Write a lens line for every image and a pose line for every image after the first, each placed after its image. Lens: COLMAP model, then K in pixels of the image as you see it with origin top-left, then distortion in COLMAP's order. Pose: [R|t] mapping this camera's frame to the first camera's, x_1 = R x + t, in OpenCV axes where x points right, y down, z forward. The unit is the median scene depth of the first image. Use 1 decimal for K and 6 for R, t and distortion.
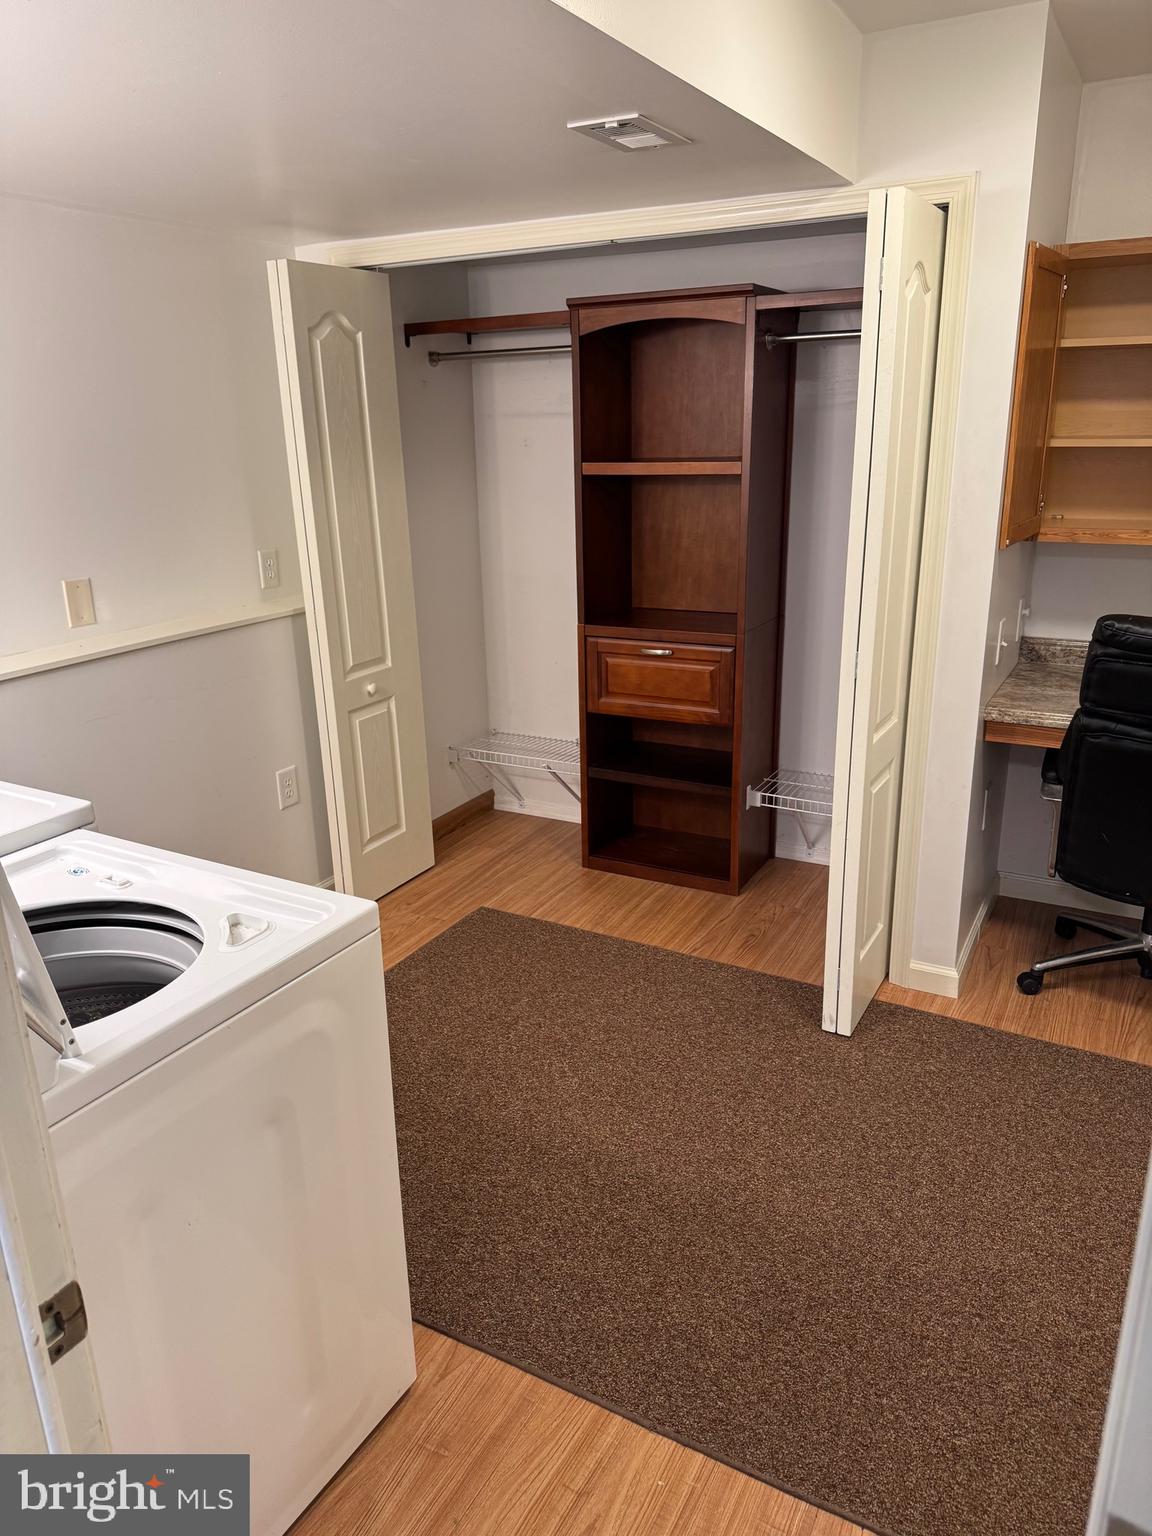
lens RADIAL K [[1083.7, 0, 575.1], [0, 1083.7, 770.5], [0, 0, 1]] dist [0.075940, -0.142883]
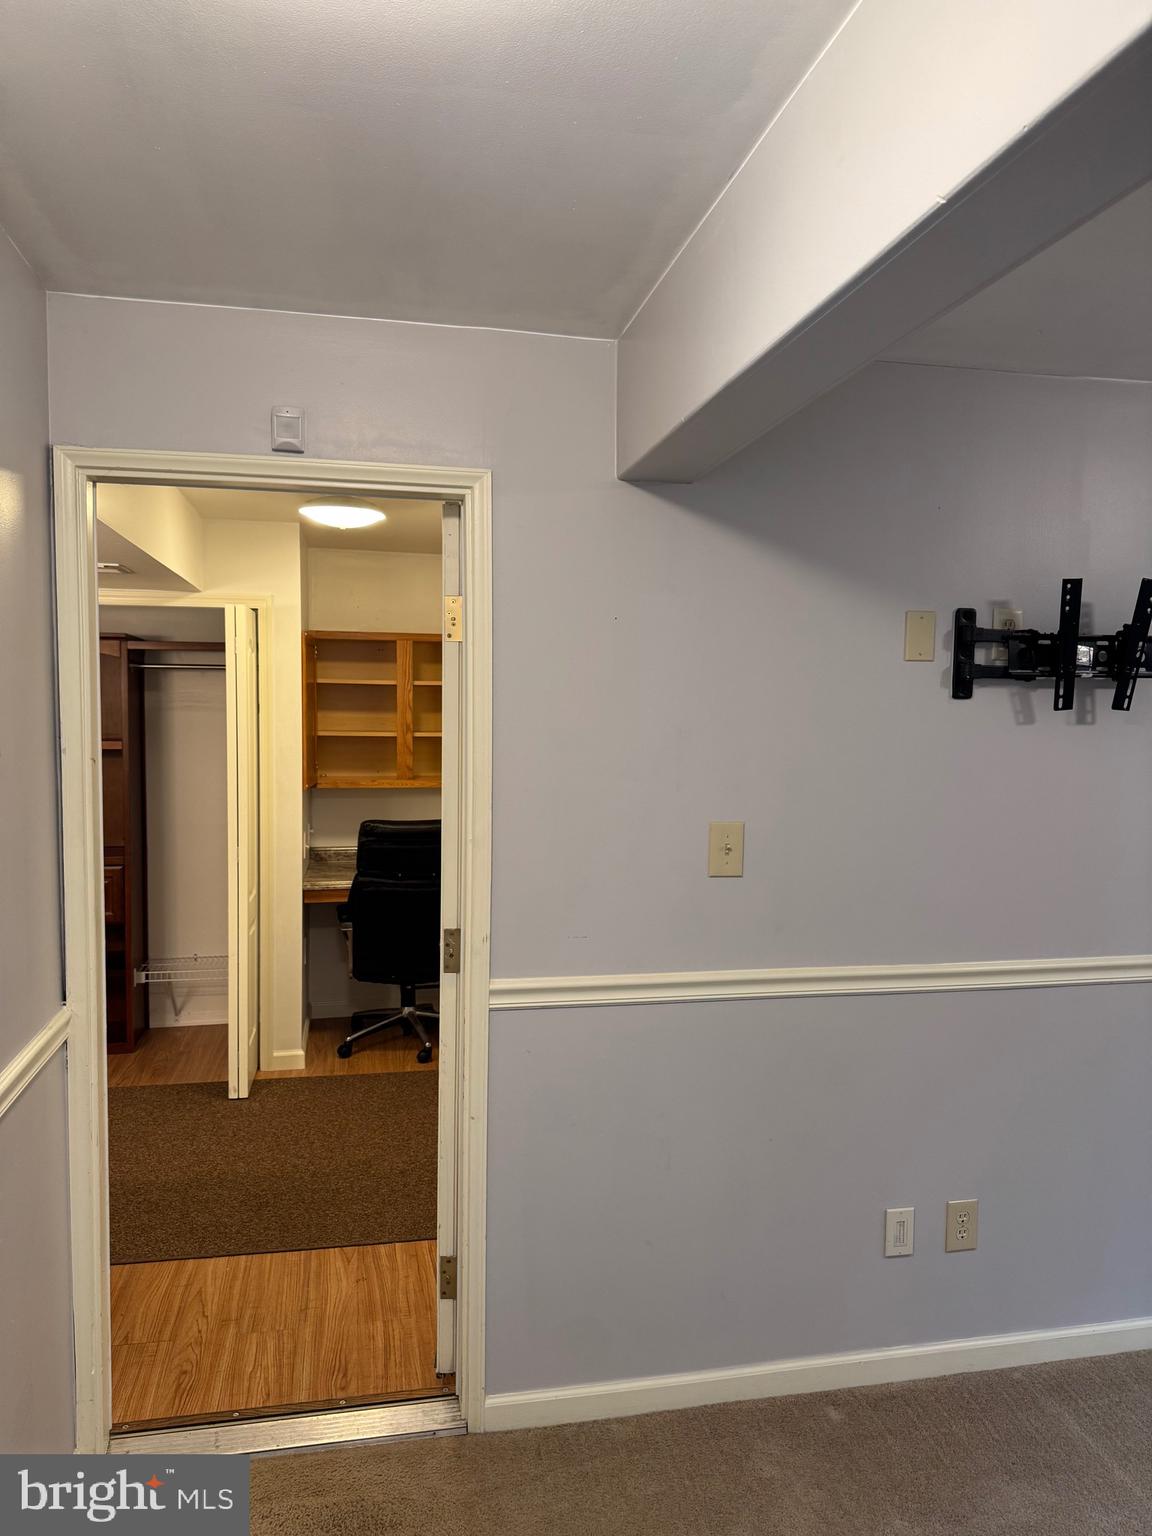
lens RADIAL K [[1083.7, 0, 575.1], [0, 1083.7, 770.5], [0, 0, 1]] dist [0.075940, -0.142883]
pose [[0.768519, -0.008459, 0.639772, -0.360946], [0.171131, 0.966201, -0.192793, 0.163779], [-0.616517, 0.257650, 0.743991, -0.534249]]
